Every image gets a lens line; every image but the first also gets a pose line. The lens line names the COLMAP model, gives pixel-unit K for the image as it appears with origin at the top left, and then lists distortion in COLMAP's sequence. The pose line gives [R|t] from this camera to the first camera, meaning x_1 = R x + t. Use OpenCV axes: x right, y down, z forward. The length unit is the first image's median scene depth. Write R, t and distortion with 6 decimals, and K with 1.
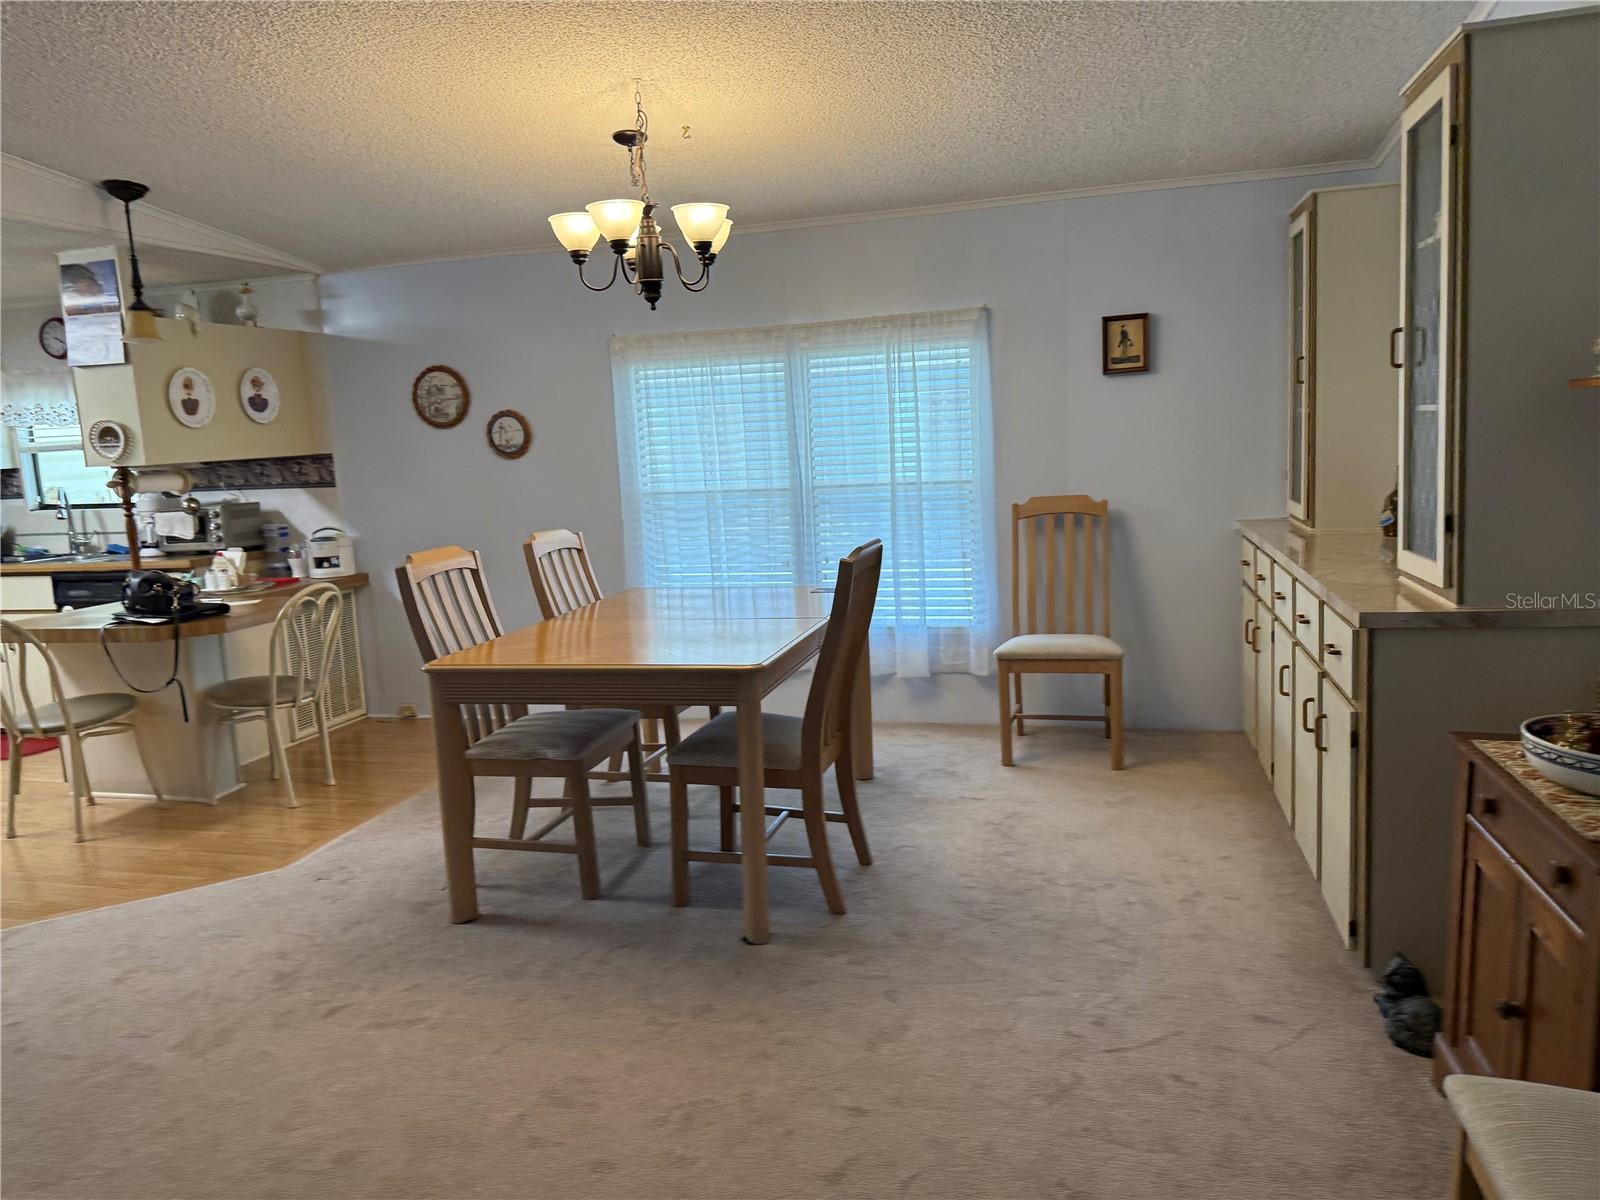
lens RADIAL K [[1131.0, 0, 800.0], [0, 1131.0, 600.0], [0, 0, 1]] dist [0.113699, -0.201361]
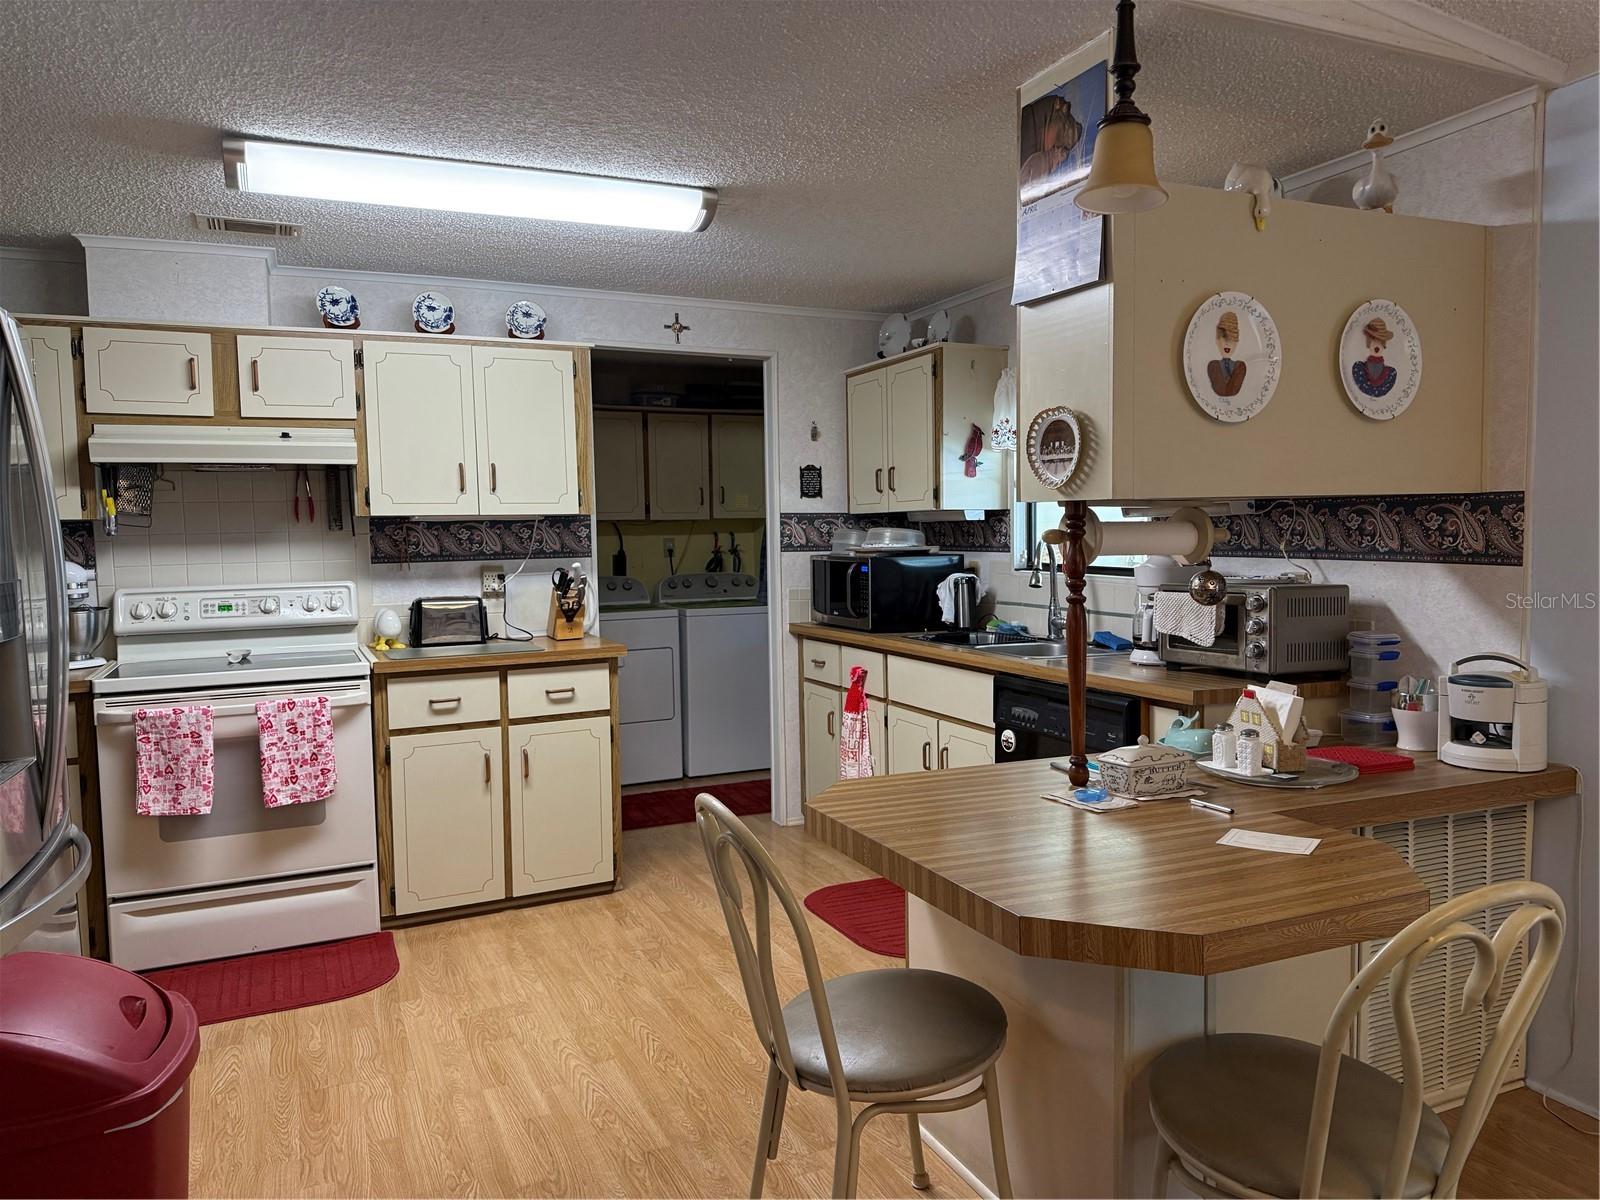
lens RADIAL K [[1085.5, 0, 835.7], [0, 1085.5, 595.9], [0, 0, 1]] dist [0.090635, -0.111294]
pose [[0.640676, 0.085266, -0.763062, -0.283891], [-0.128915, 0.991652, 0.002570, -0.061299], [0.756912, 0.096723, 0.646320, 0.599167]]
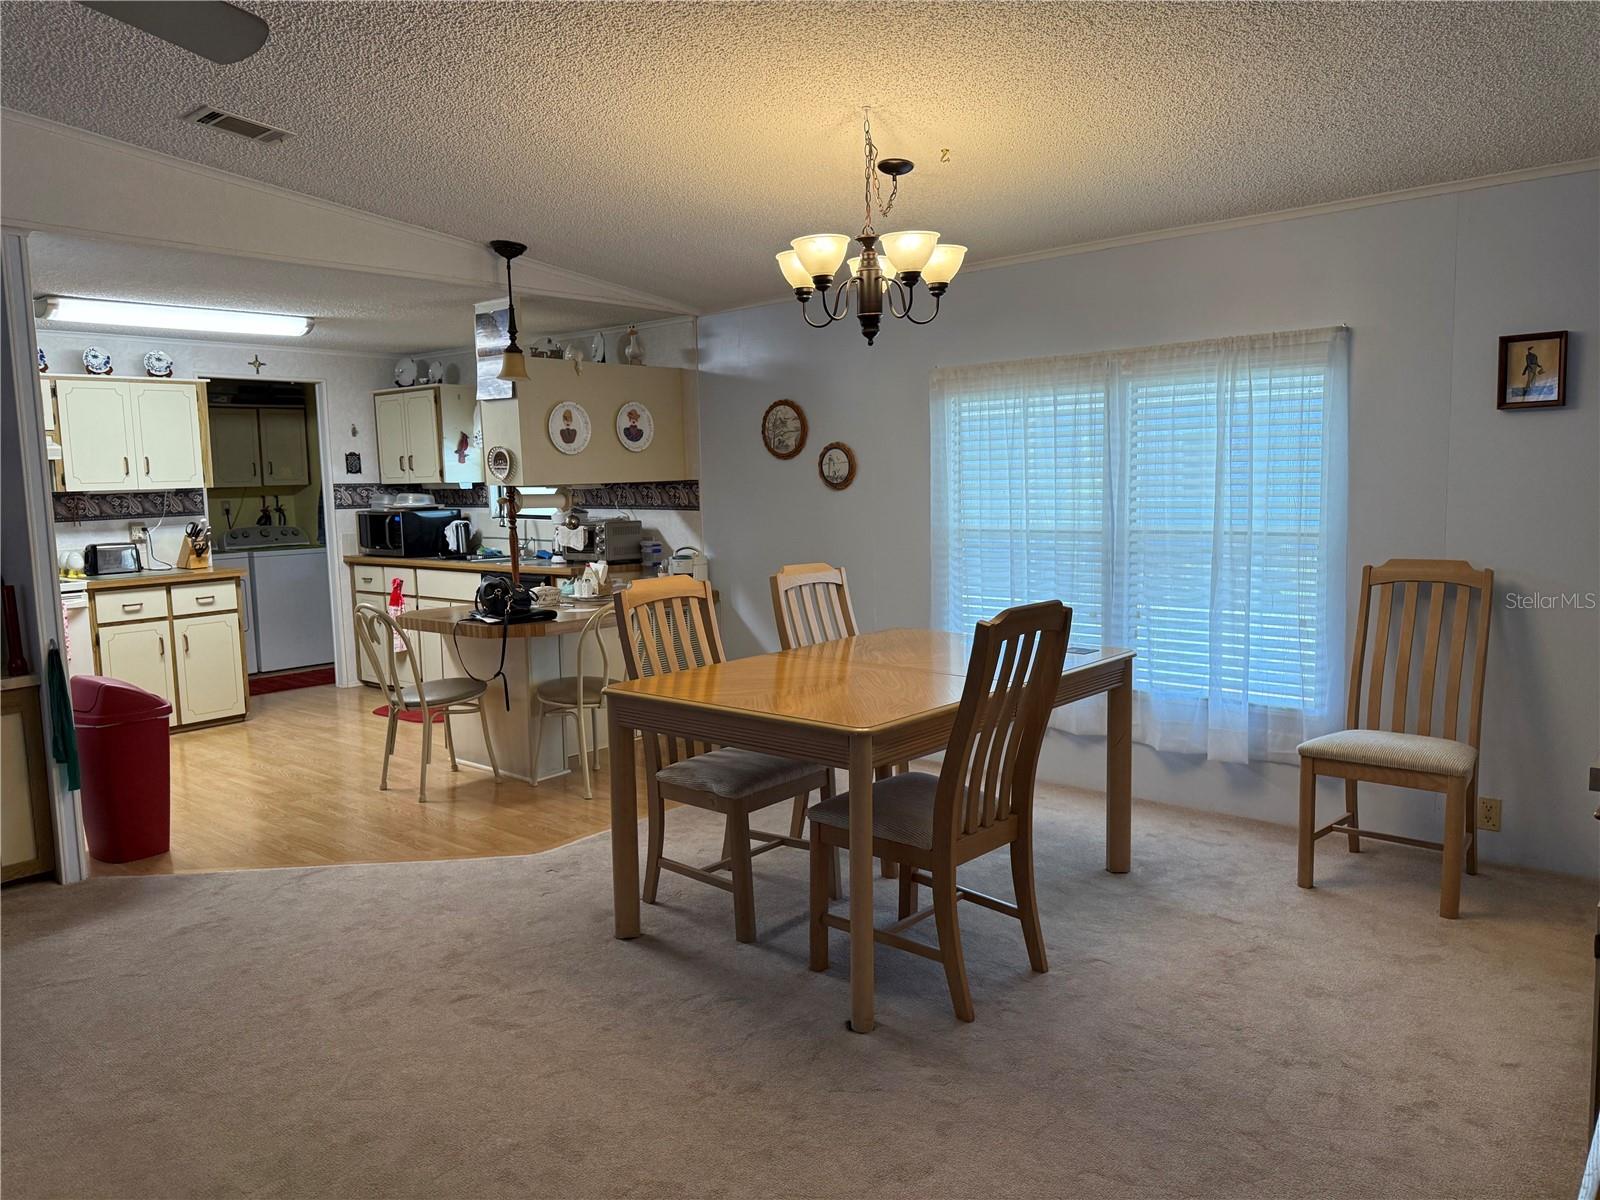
lens RADIAL K [[1131.0, 0, 800.0], [0, 1131.0, 600.0], [0, 0, 1]] dist [0.113699, -0.201361]
pose [[0.893032, 0.077601, -0.443251, 0.191077], [-0.086149, 0.996282, 0.000855, -0.025955], [0.441669, 0.037422, 0.896397, 0.089438]]
